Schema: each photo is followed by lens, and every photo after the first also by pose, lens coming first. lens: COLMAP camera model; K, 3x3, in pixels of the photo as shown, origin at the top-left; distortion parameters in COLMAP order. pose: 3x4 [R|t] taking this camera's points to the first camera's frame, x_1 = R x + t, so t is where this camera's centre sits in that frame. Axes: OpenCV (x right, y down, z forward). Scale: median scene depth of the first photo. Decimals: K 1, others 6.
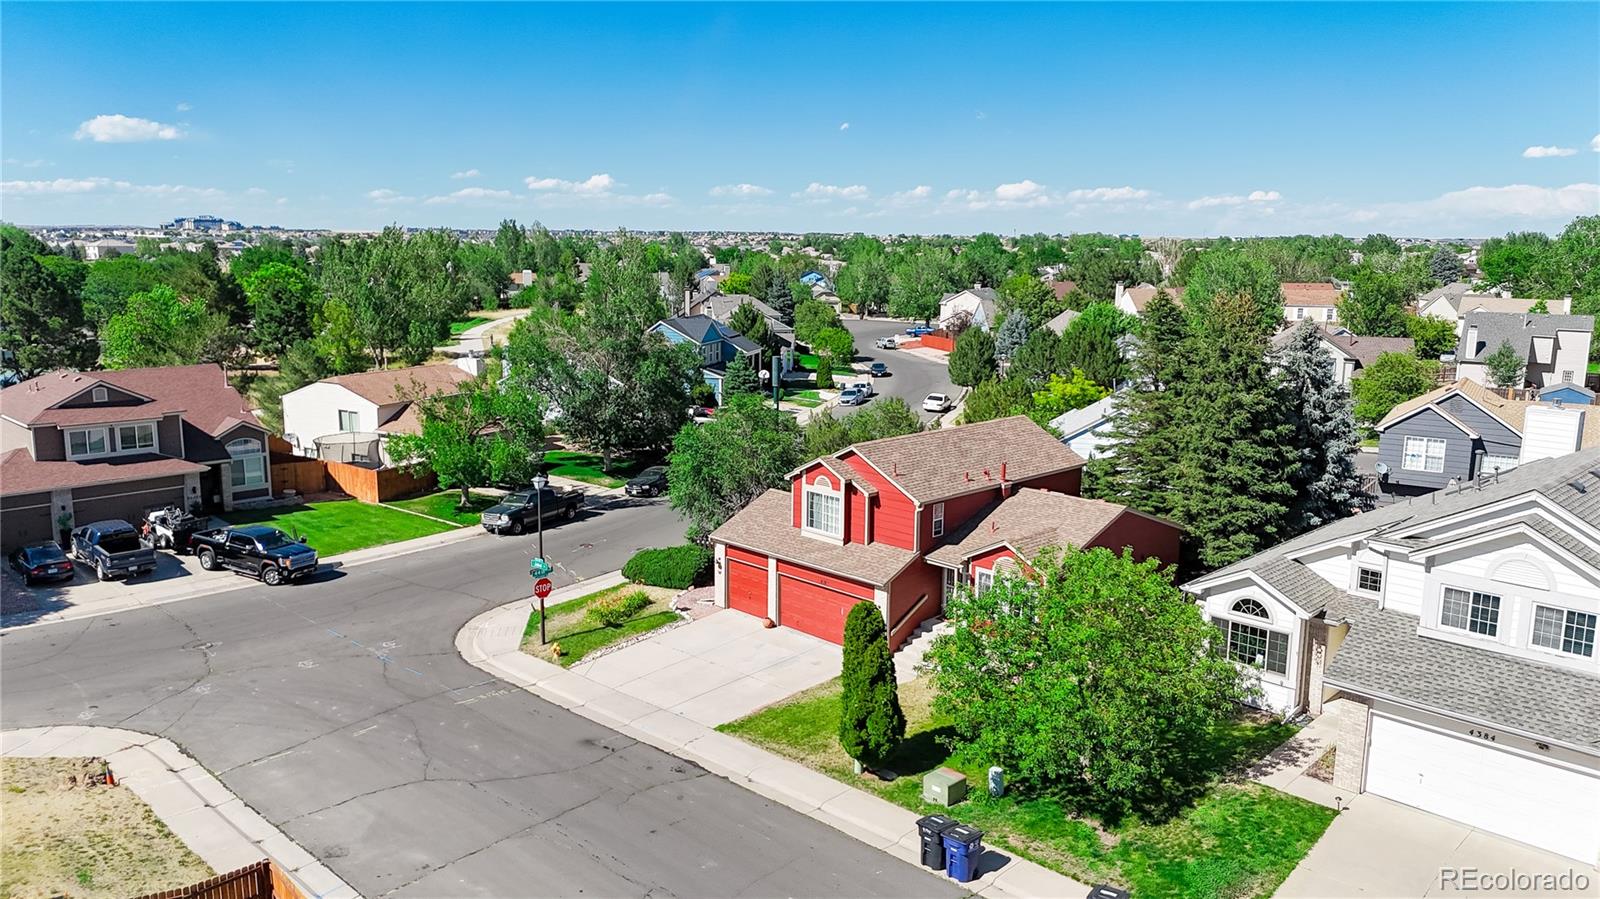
lens RADIAL K [[1198.3, 0, 800.0], [0, 1198.3, 449.5], [0, 0, 1]] dist [0.099954, -0.120411]
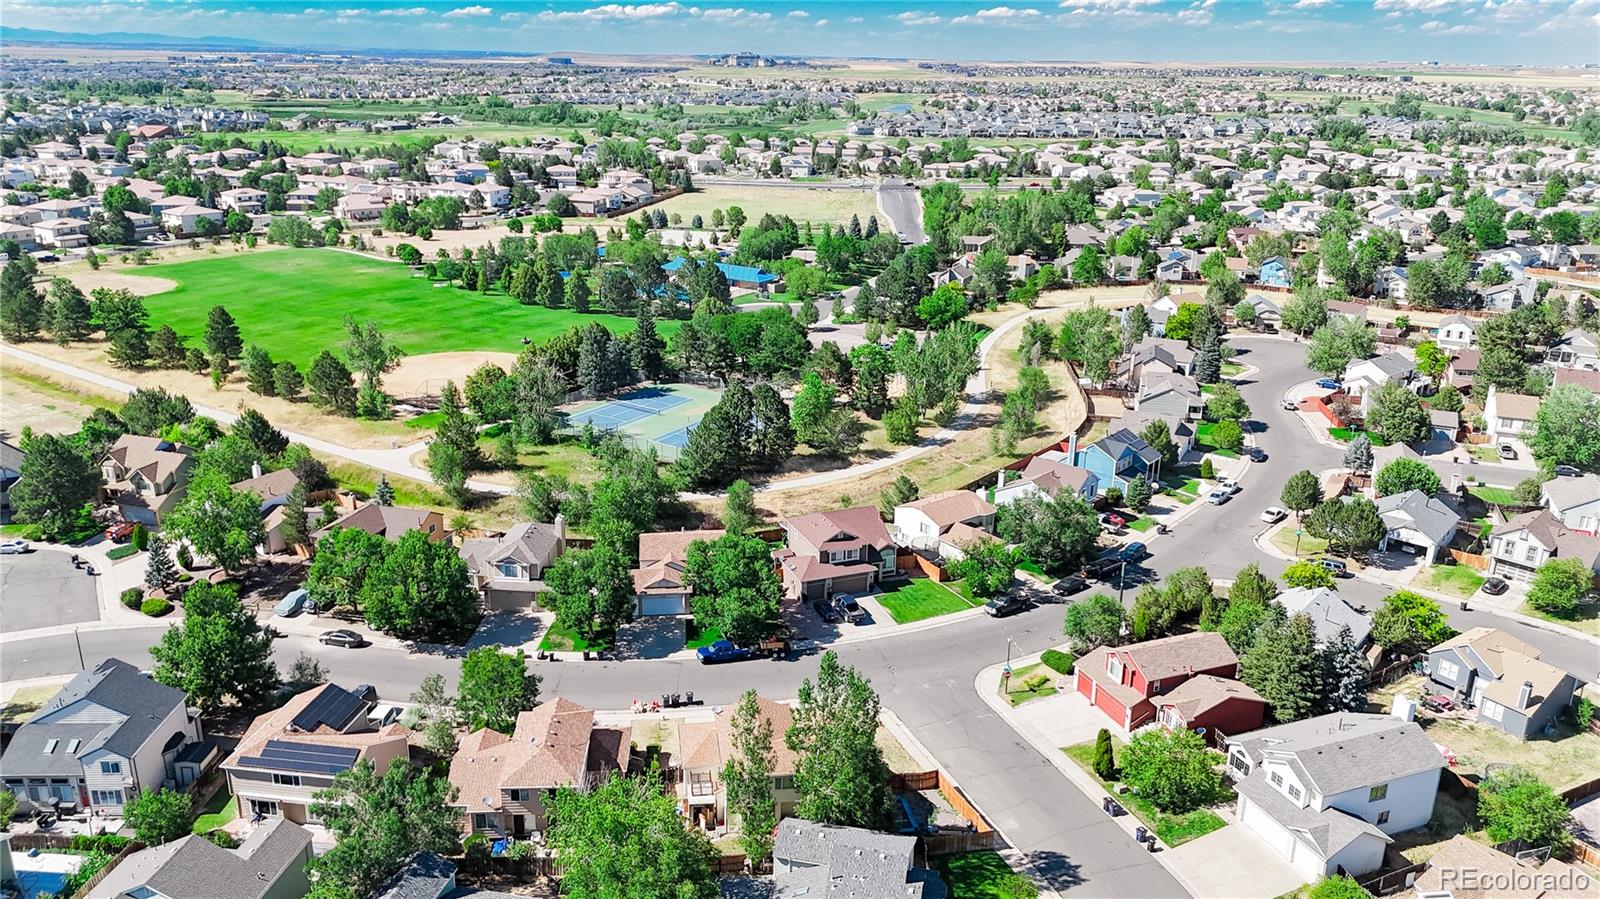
lens RADIAL K [[1198.3, 0, 800.0], [0, 1198.3, 449.5], [0, 0, 1]] dist [0.099954, -0.120411]
pose [[0.920827, 0.134317, -0.366110, 0.289179], [-0.083974, 0.985084, 0.150193, -0.768018], [0.380823, -0.107558, 0.918371, -1.660597]]
